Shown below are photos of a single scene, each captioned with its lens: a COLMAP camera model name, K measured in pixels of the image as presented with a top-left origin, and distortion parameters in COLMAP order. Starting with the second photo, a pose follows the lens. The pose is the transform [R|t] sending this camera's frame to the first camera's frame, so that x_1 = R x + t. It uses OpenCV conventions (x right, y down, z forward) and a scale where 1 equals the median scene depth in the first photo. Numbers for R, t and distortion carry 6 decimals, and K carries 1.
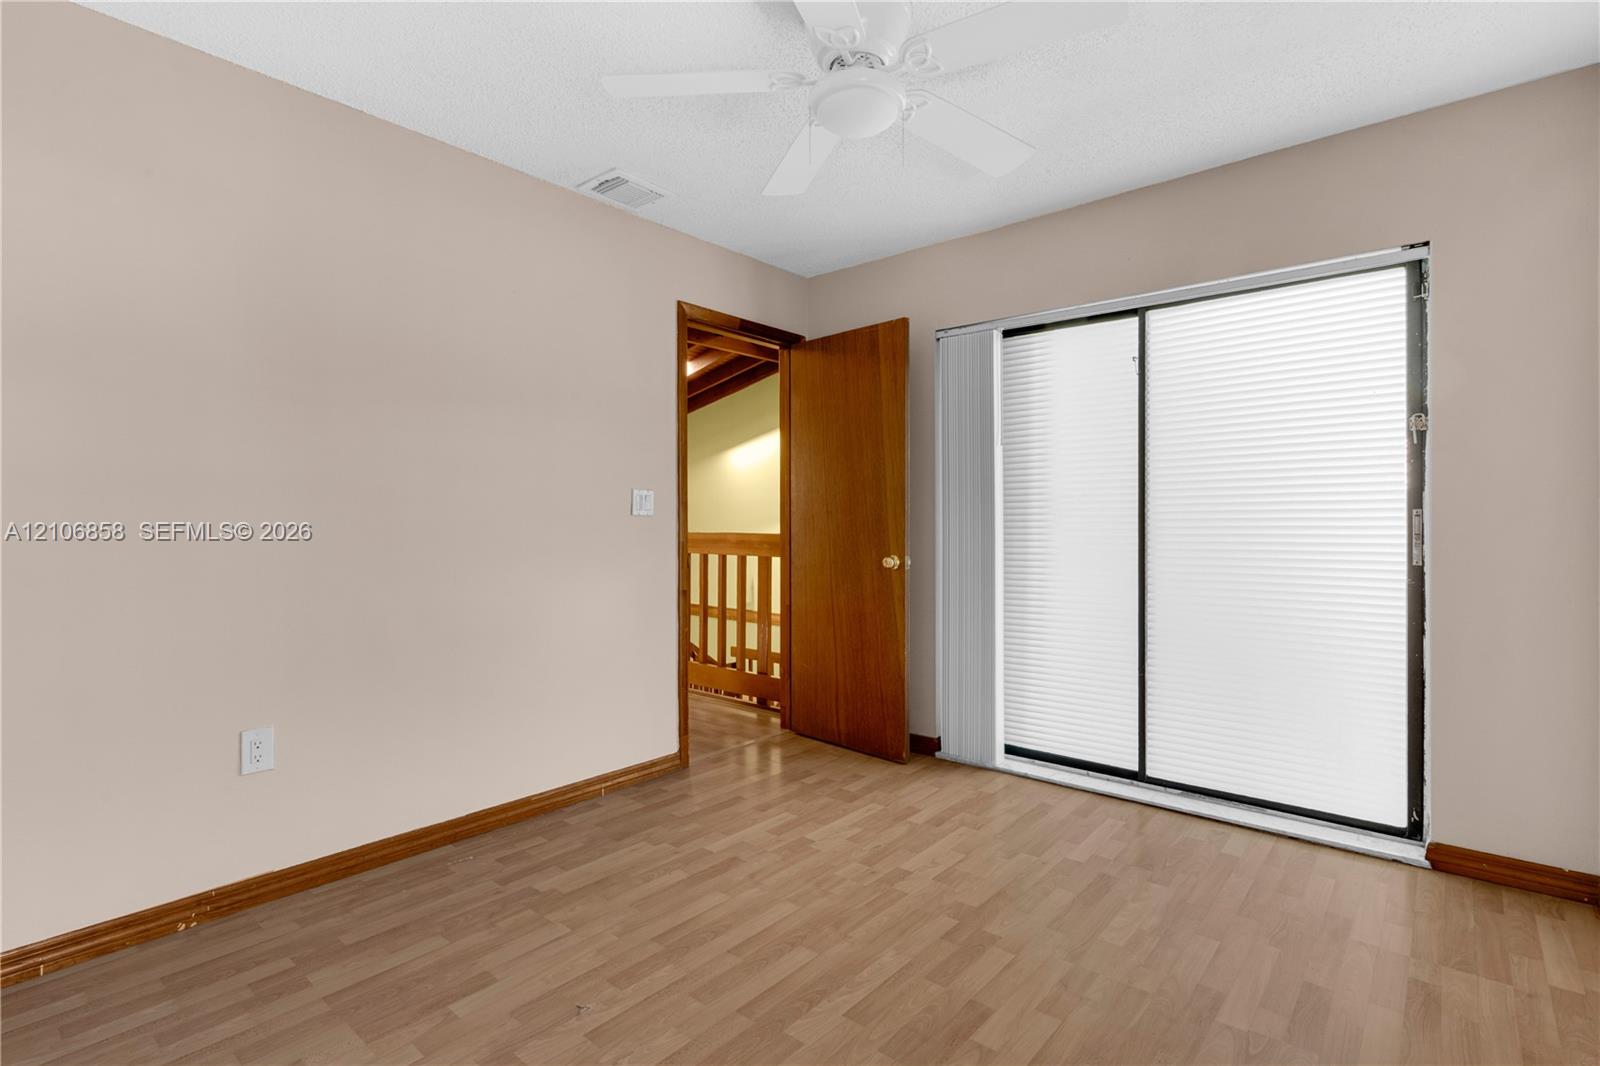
lens RADIAL K [[770.0, 0, 800.6], [0, 770.0, 532.5], [0, 0, 1]] dist [-0.003603, 0.000520]
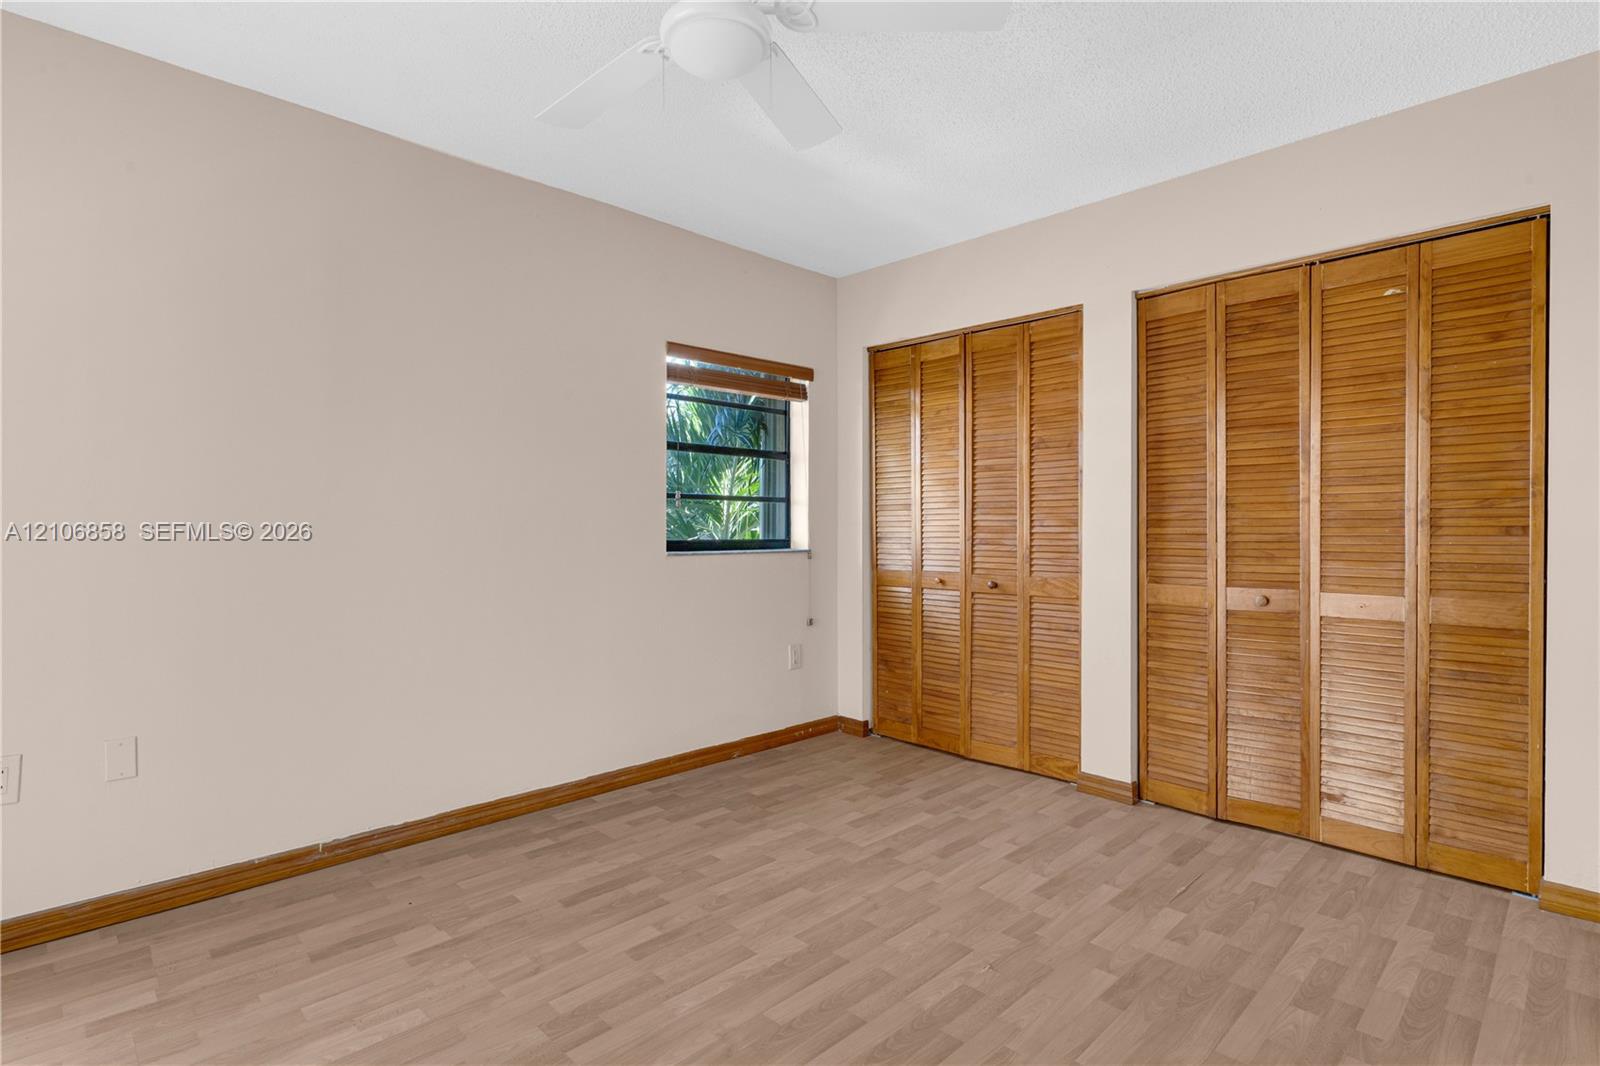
lens RADIAL K [[770.0, 0, 798.6], [0, 770.0, 529.7], [0, 0, 1]] dist [-0.003603, 0.000520]
pose [[-0.996426, 0.001115, 0.084461, -0.098349], [0.001921, 0.999953, 0.009456, -0.018956], [-0.084447, 0.009584, -0.996382, 1.972938]]
